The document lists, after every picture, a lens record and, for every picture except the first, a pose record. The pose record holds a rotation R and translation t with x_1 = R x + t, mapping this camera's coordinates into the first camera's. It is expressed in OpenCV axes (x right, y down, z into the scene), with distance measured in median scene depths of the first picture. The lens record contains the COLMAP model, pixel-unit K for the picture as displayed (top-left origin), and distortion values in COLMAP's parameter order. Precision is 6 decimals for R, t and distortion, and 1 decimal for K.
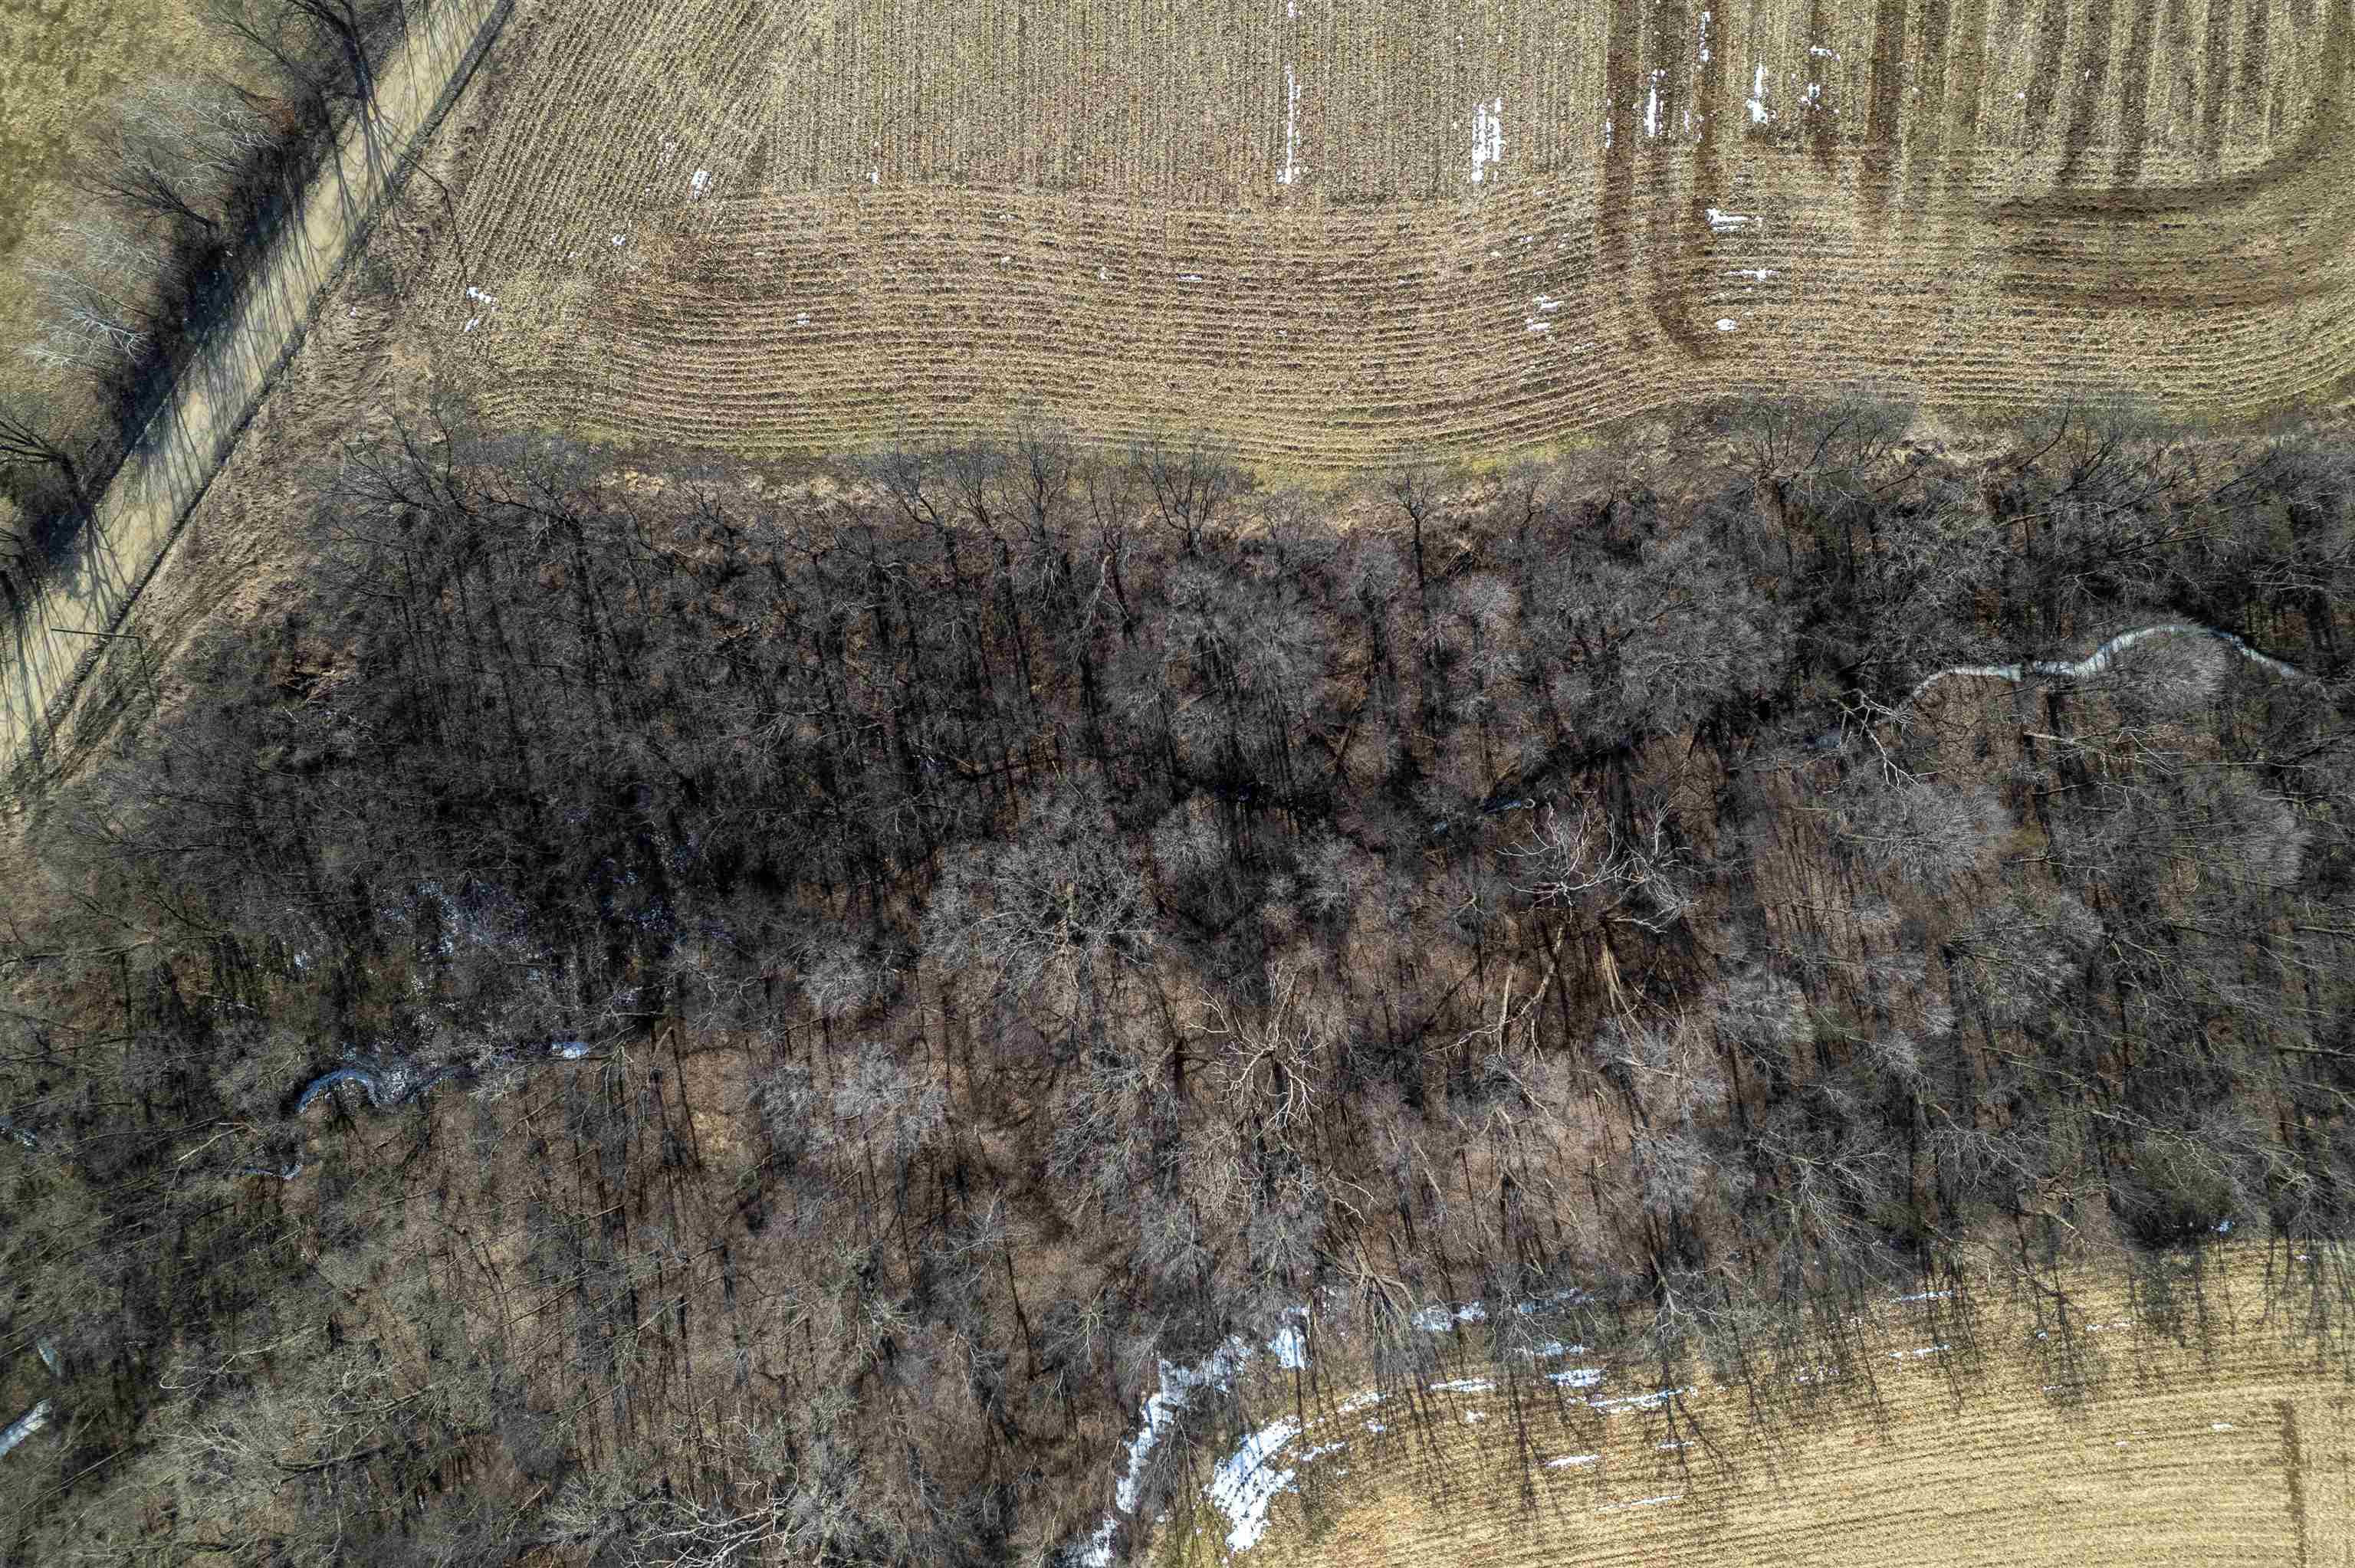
lens RADIAL K [[1511.2, 0, 1180.4], [0, 1511.2, 786.3], [0, 0, 1]] dist [-0.071493, 0.062086]
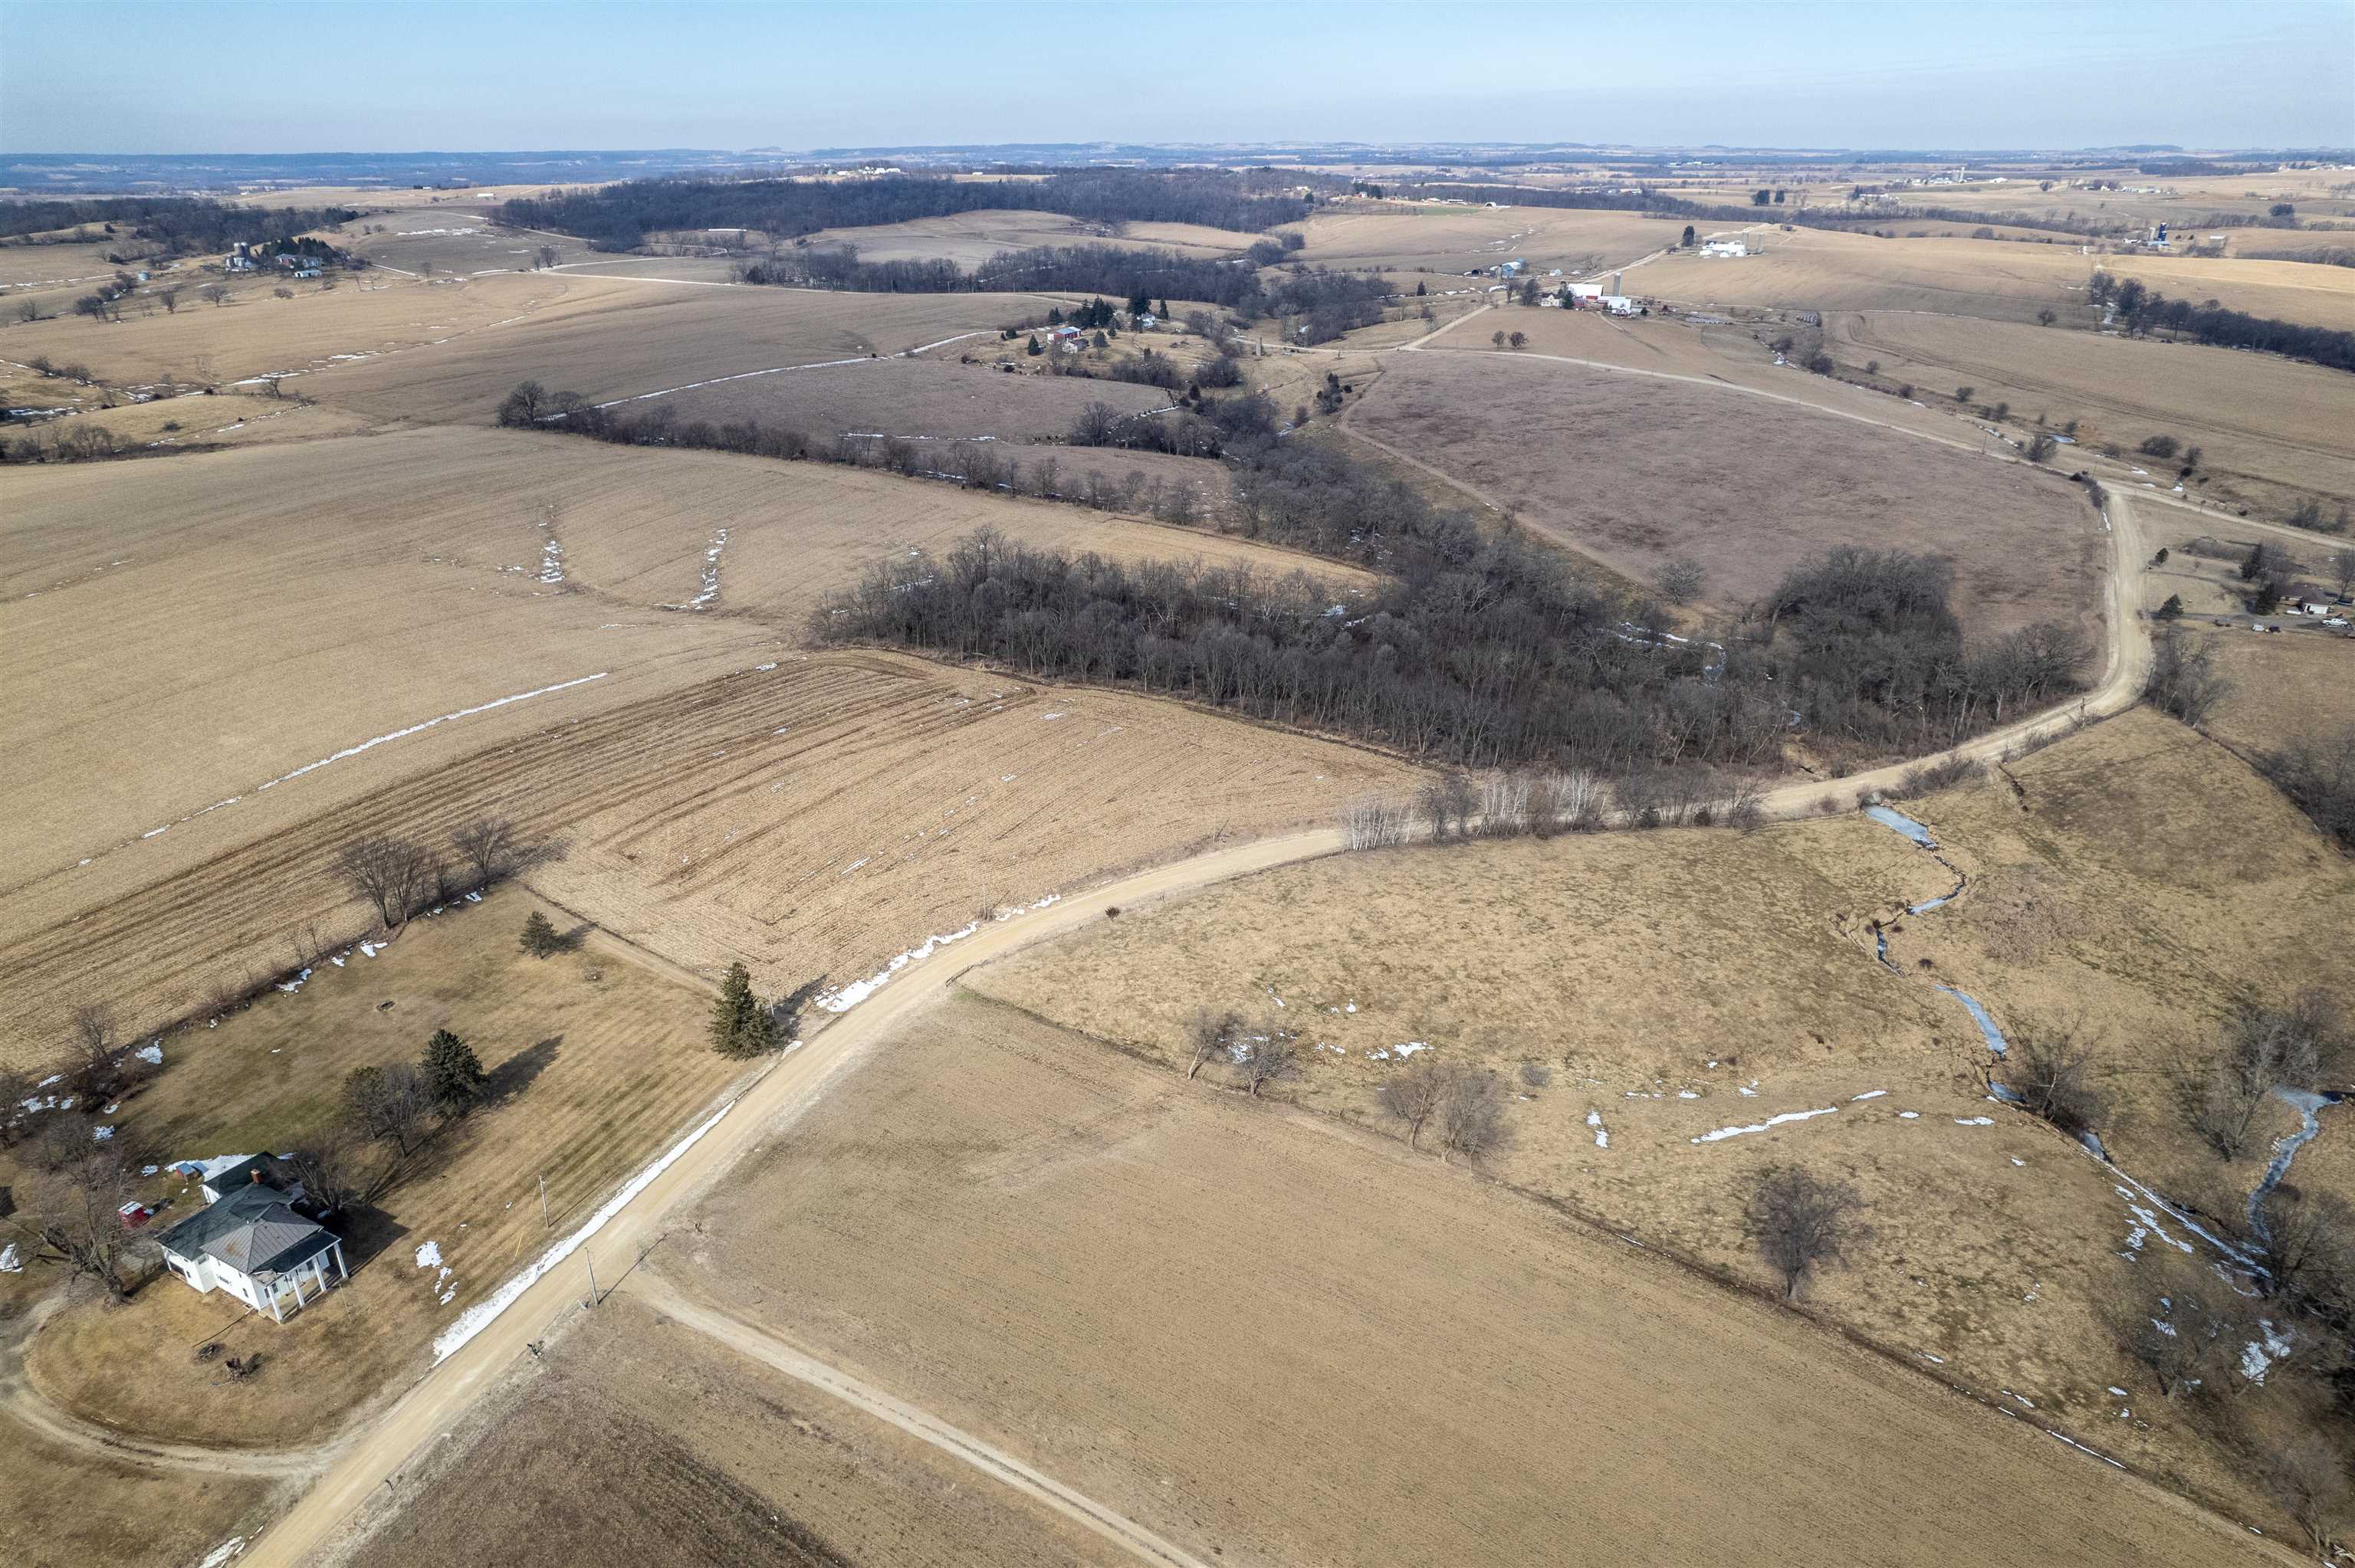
lens RADIAL K [[1511.2, 0, 1191.6], [0, 1511.2, 799.4], [0, 0, 1]] dist [-0.071493, 0.062086]
pose [[-0.871308, -0.176532, 0.457884, -1.324081], [0.490095, -0.360706, 0.793535, -2.572488], [0.025077, 0.915821, 0.400804, 0.030081]]
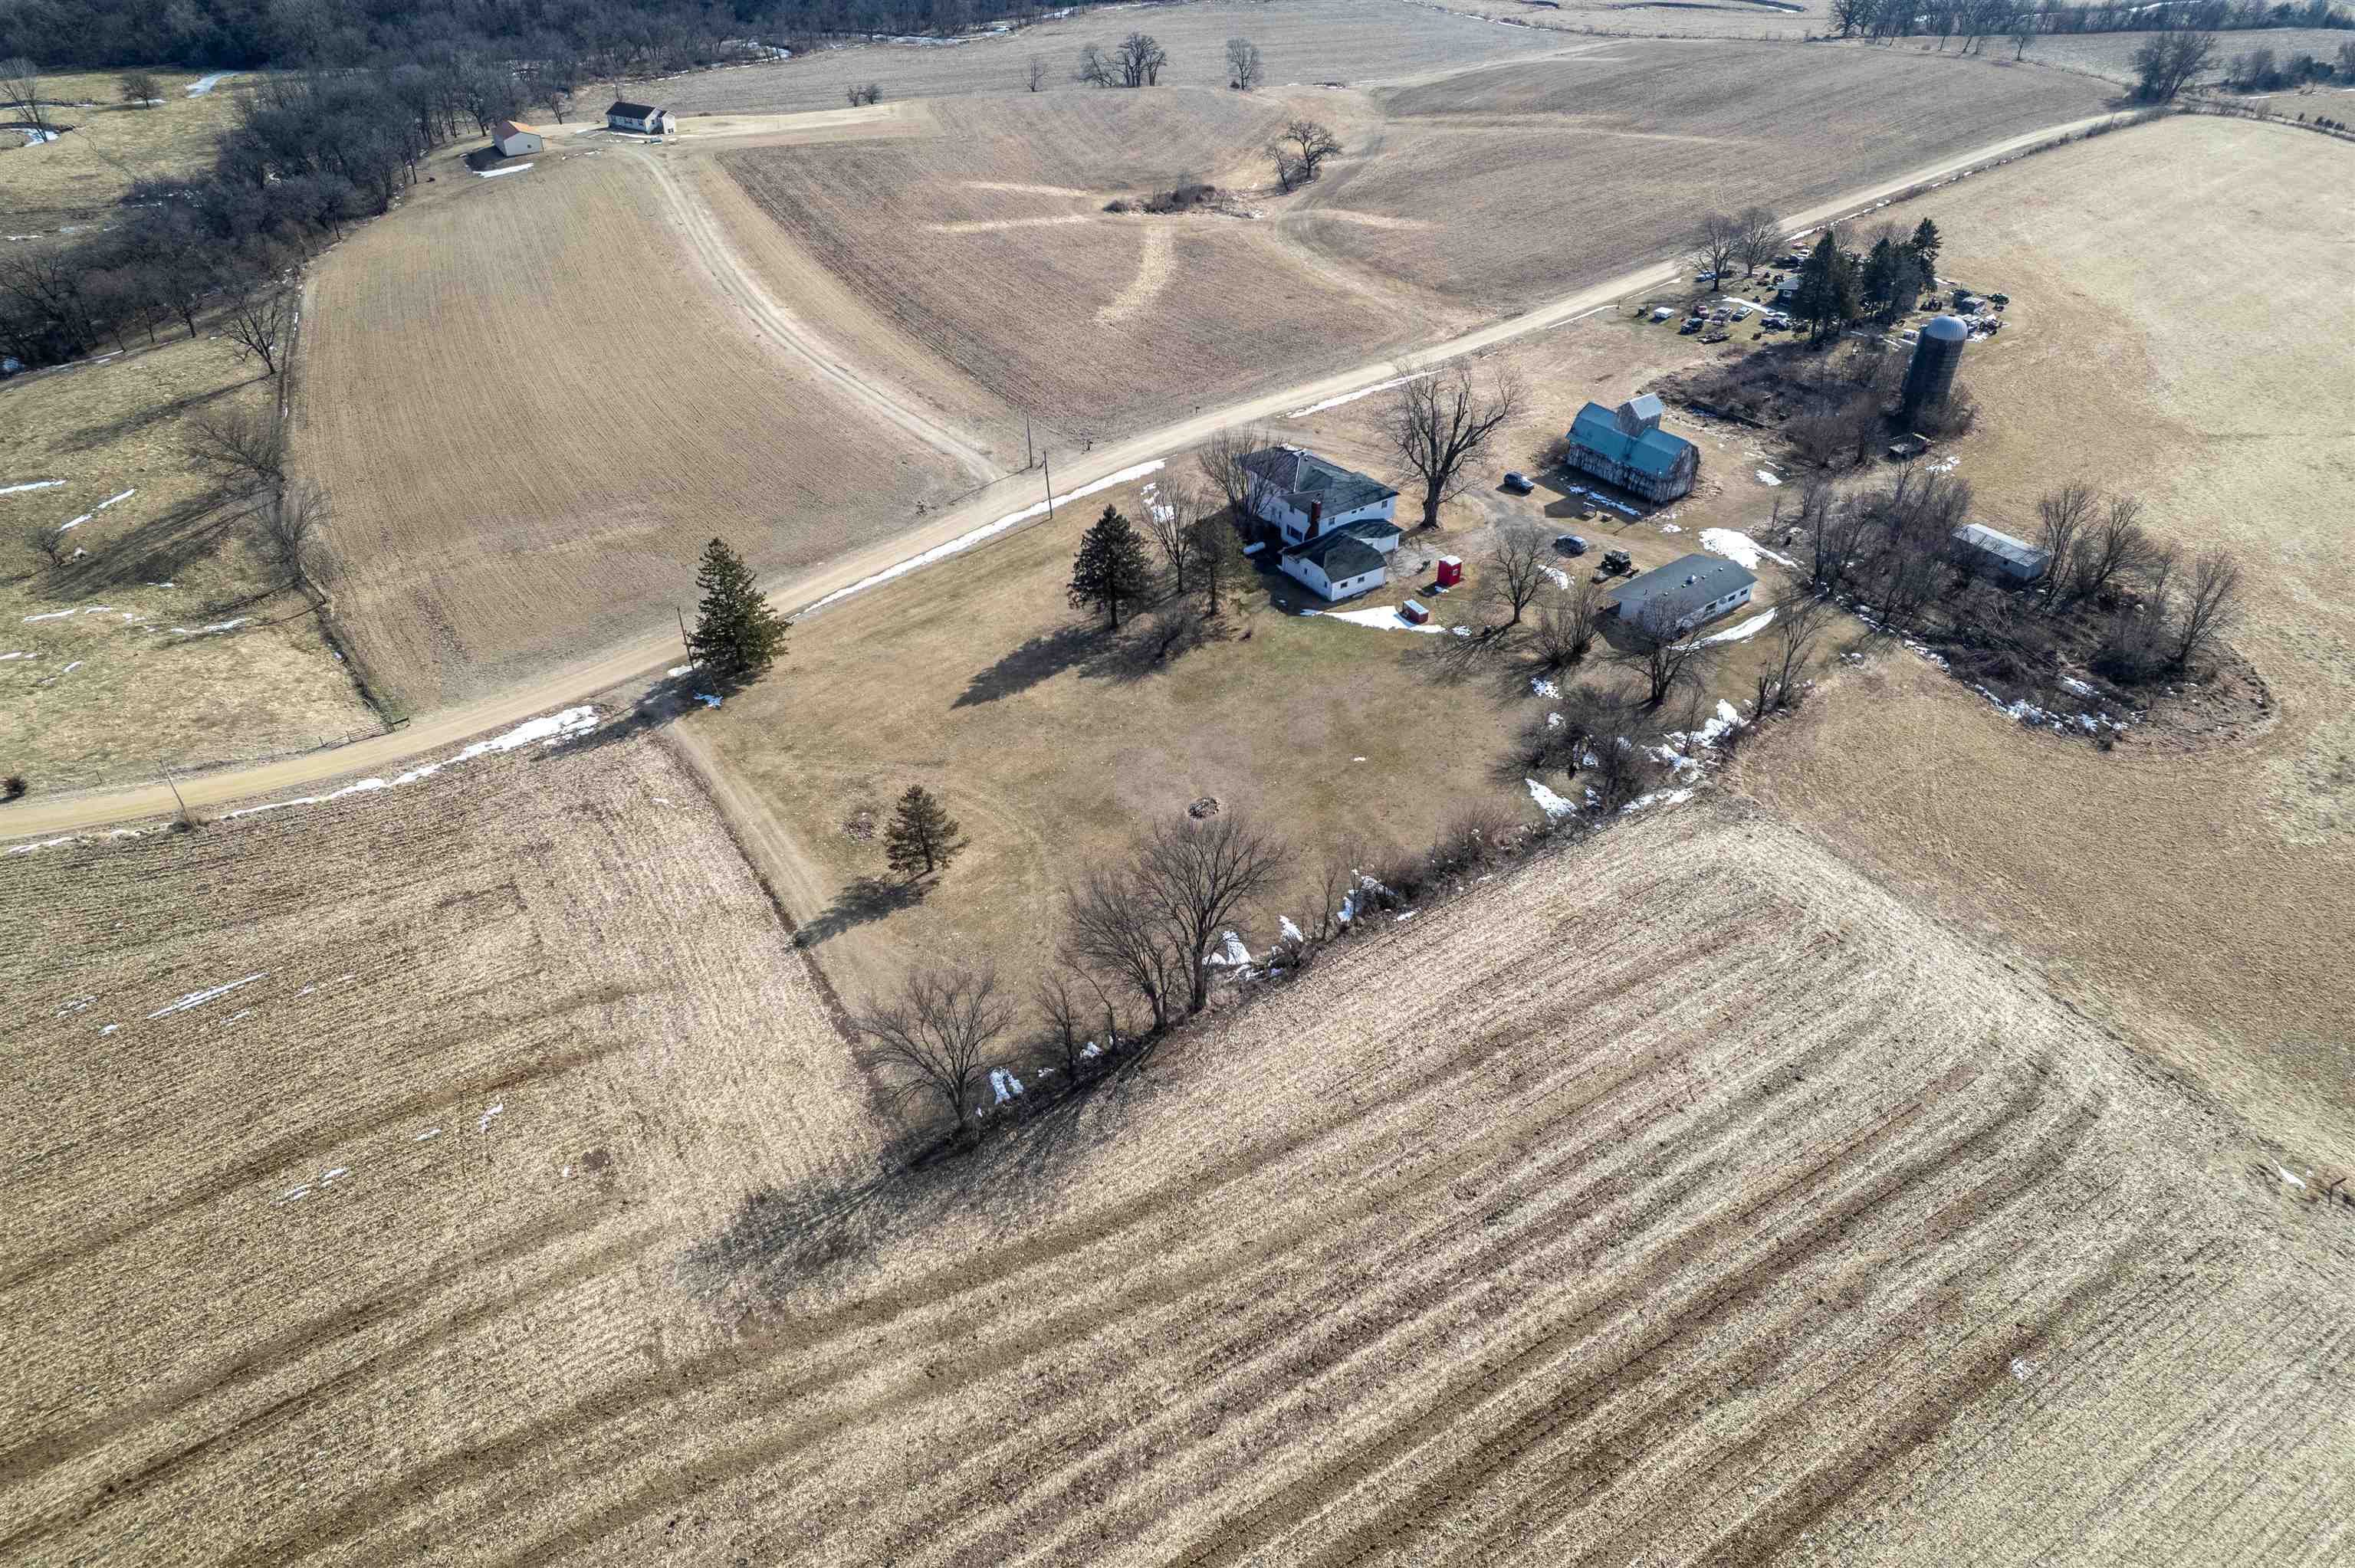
lens RADIAL K [[1511.2, 0, 1197.8], [0, 1511.2, 802.4], [0, 0, 1]] dist [-0.071493, 0.062086]
pose [[0.567441, 0.504139, -0.651041, 0.956614], [-0.823193, 0.329021, -0.462707, -1.244690], [-0.019062, 0.798492, 0.601704, 0.317350]]
